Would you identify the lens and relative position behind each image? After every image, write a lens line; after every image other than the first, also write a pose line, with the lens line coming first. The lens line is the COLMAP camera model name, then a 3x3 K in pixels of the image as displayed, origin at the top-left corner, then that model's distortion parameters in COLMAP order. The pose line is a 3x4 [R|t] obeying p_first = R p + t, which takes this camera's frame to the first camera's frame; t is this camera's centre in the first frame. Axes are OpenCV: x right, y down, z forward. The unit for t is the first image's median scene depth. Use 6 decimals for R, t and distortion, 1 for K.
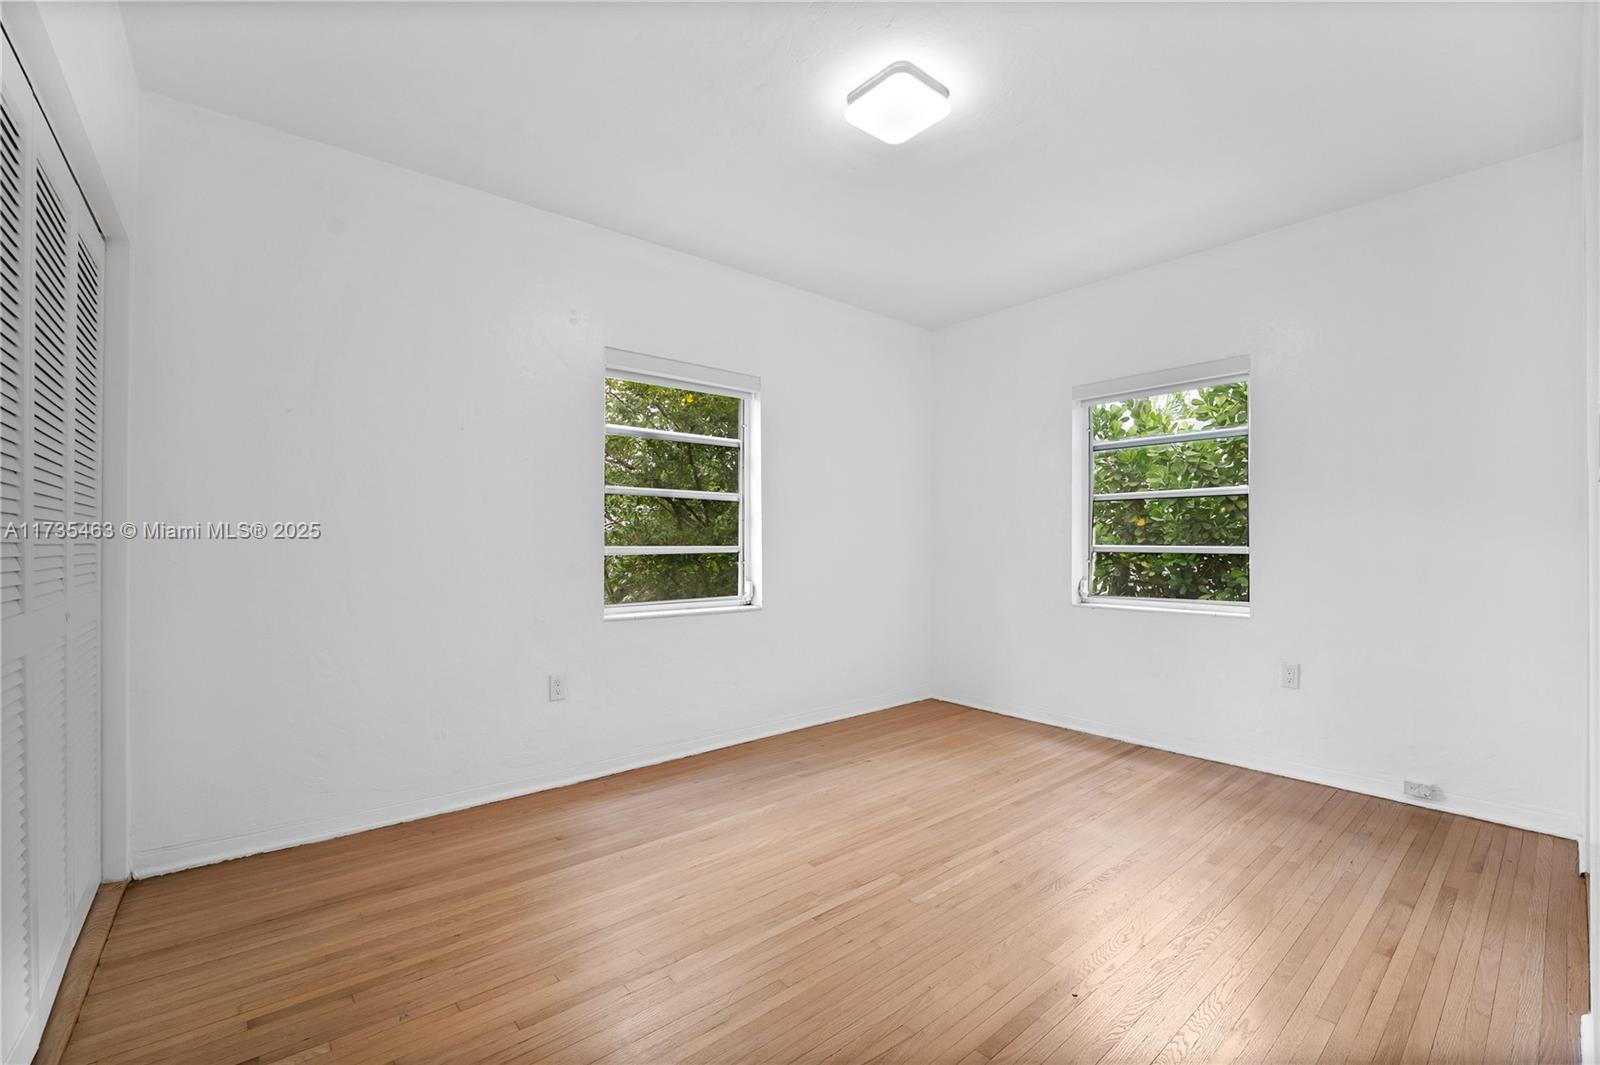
lens RADIAL K [[661.9, 0, 800.5], [0, 661.9, 534.5], [0, 0, 1]] dist [-0.021109, -0.000417]
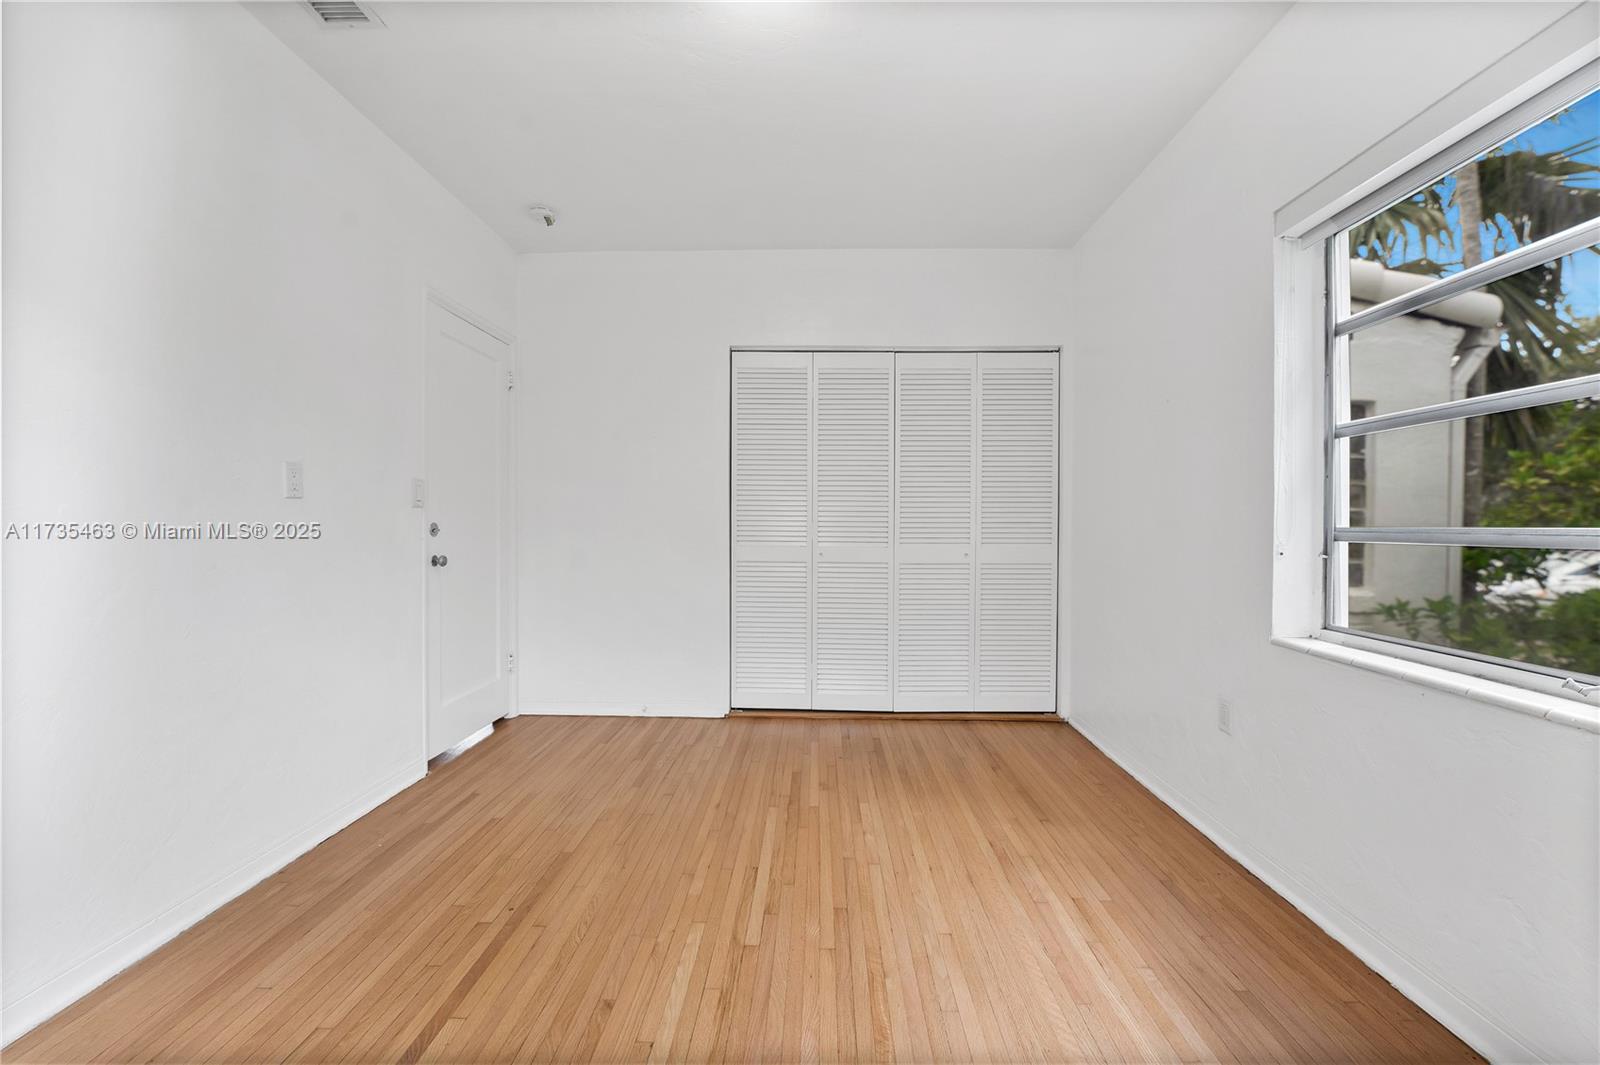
lens RADIAL K [[661.9, 0, 800.5], [0, 661.9, 534.5], [0, 0, 1]] dist [-0.021109, -0.000417]
pose [[-0.665596, 0.008023, -0.746269, 0.704419], [0.007168, 0.999965, 0.004358, 0.032050], [0.746278, -0.002449, -0.665630, 1.614884]]
